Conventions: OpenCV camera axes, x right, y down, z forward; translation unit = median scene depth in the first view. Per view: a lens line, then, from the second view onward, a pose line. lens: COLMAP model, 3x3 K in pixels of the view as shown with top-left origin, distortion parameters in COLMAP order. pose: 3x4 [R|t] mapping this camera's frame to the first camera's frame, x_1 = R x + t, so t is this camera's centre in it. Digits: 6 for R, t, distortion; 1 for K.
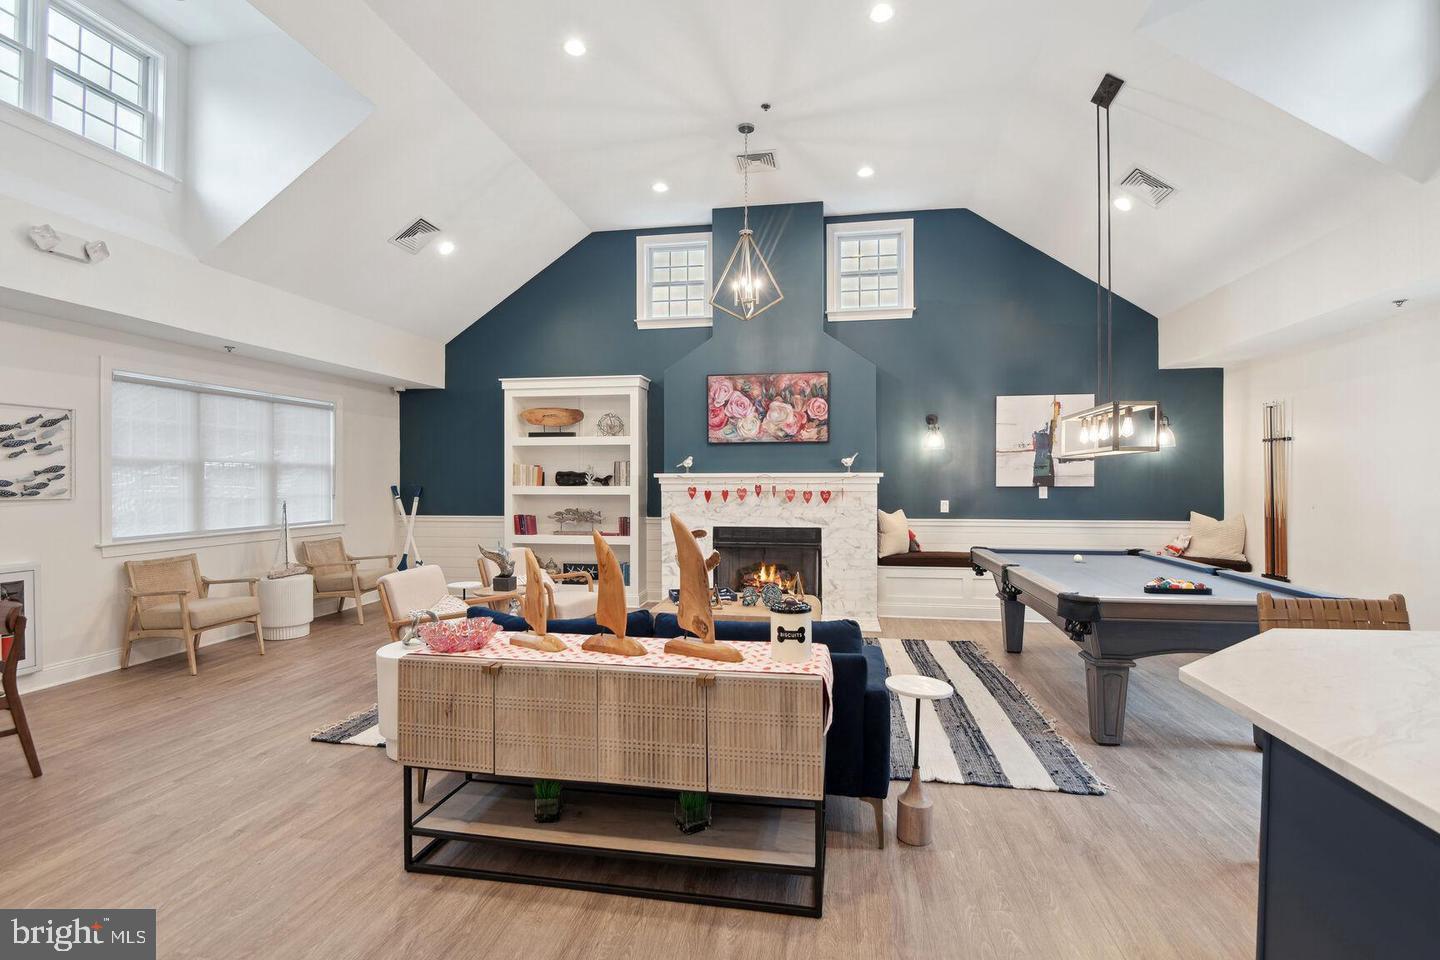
lens RADIAL K [[655.9, 0, 720.0], [0, 655.9, 480.0], [0, 0, 1]] dist [0.000744, 0.000074]
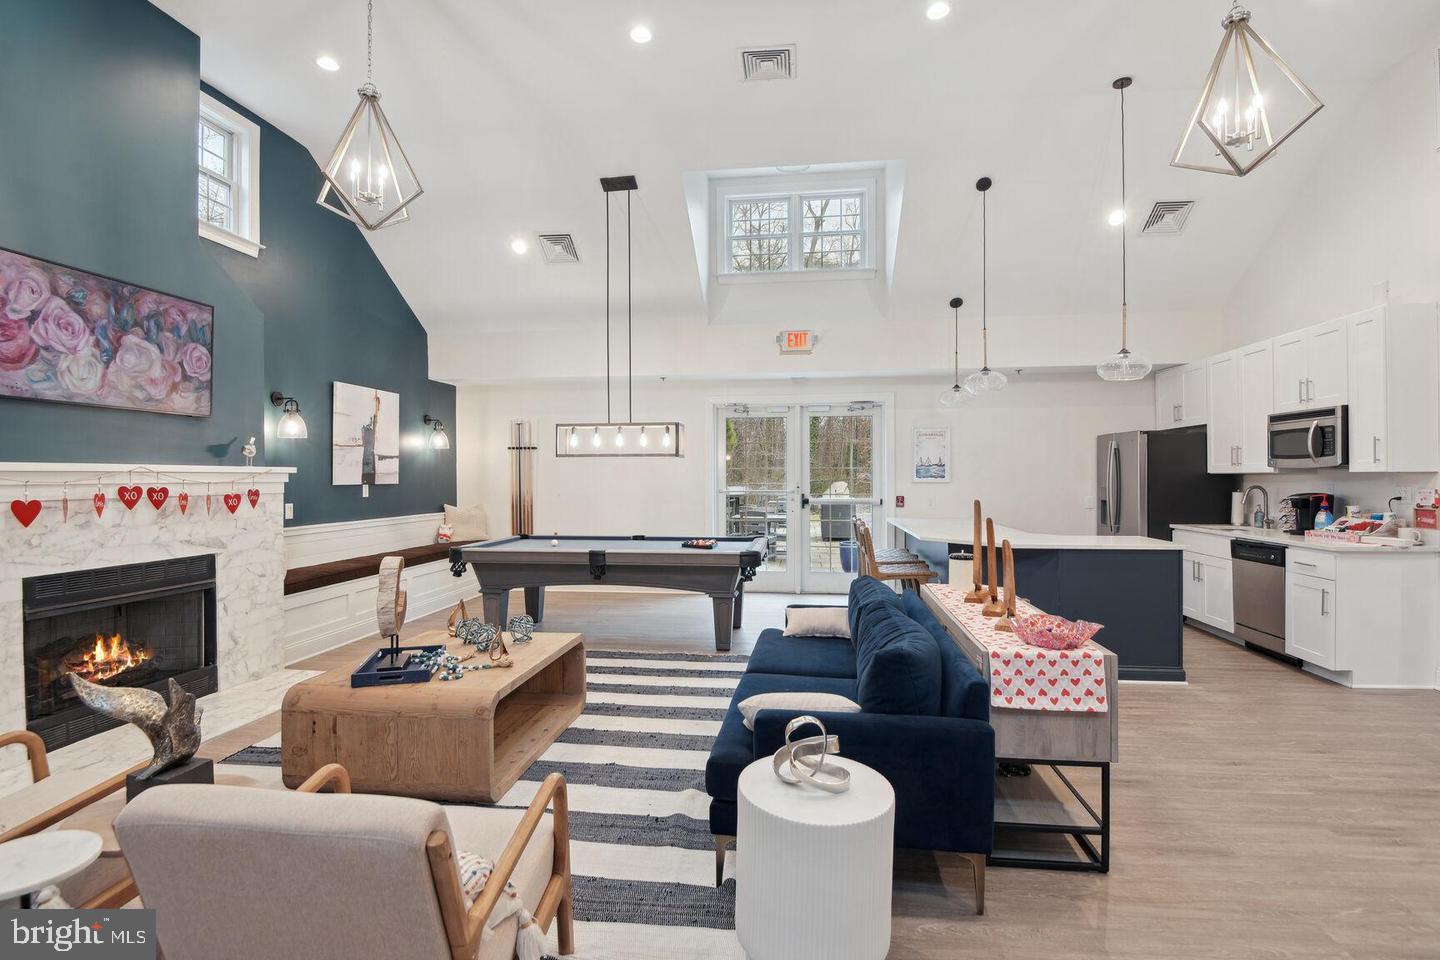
lens RADIAL K [[668.7, 0, 720.0], [0, 668.7, 480.0], [0, 0, 1]] dist [-0.058606, -0.000063]
pose [[-0.044776, -0.002835, 0.998993, -0.472957], [0.004289, 0.999986, 0.003030, 0.002790], [-0.998988, 0.004420, -0.044764, 0.534846]]
